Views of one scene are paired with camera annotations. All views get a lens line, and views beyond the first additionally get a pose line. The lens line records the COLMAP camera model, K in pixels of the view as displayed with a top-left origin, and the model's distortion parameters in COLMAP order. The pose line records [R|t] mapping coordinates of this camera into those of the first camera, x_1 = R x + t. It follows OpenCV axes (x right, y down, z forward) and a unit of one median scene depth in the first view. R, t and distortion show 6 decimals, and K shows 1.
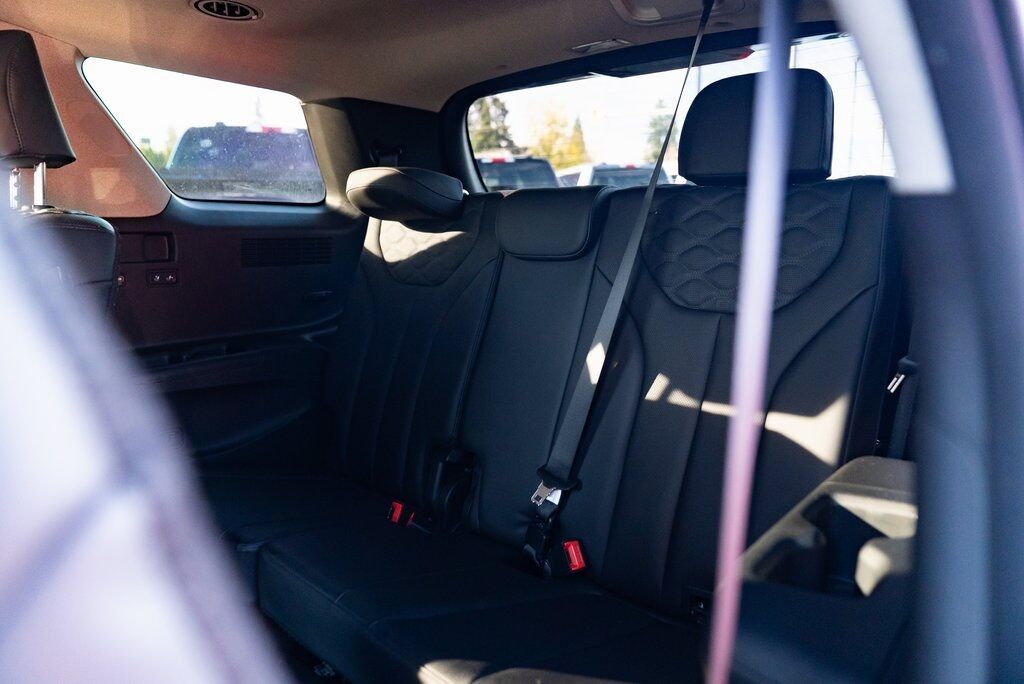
lens RADIAL K [[691.9, 0, 512.0], [0, 691.9, 342.0], [0, 0, 1]] dist [-0.037728, 0.025122]
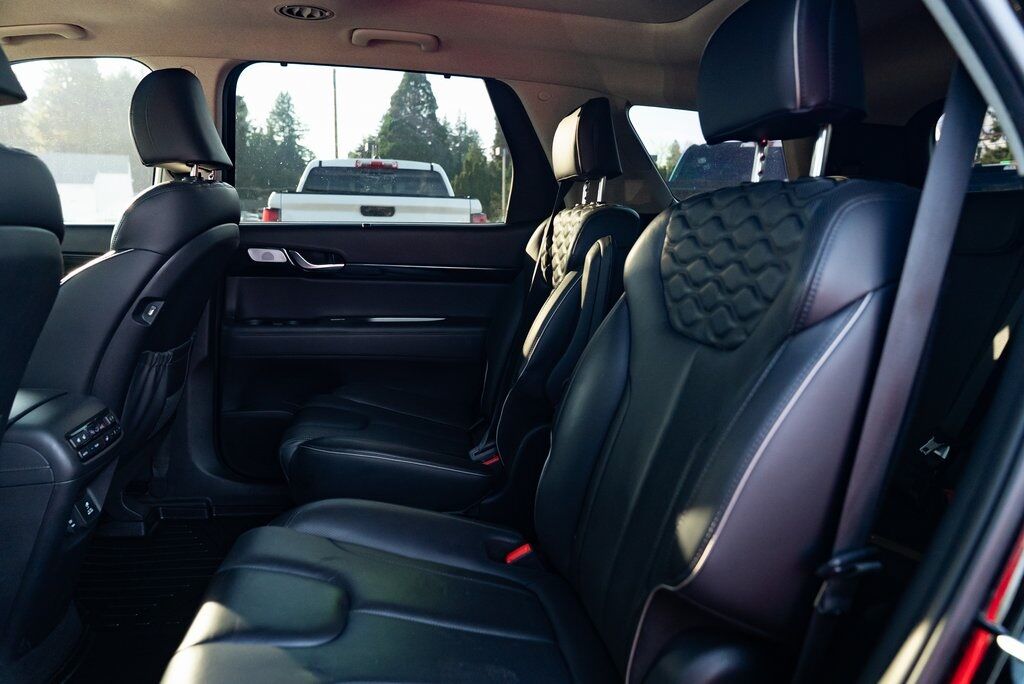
lens RADIAL K [[691.9, 0, 512.0], [0, 691.9, 342.0], [0, 0, 1]] dist [-0.037728, 0.025122]
pose [[0.784632, 0.119881, -0.608261, 0.171480], [-0.130918, 0.991041, 0.026444, 0.103875], [0.605982, 0.058884, 0.793296, -0.377582]]
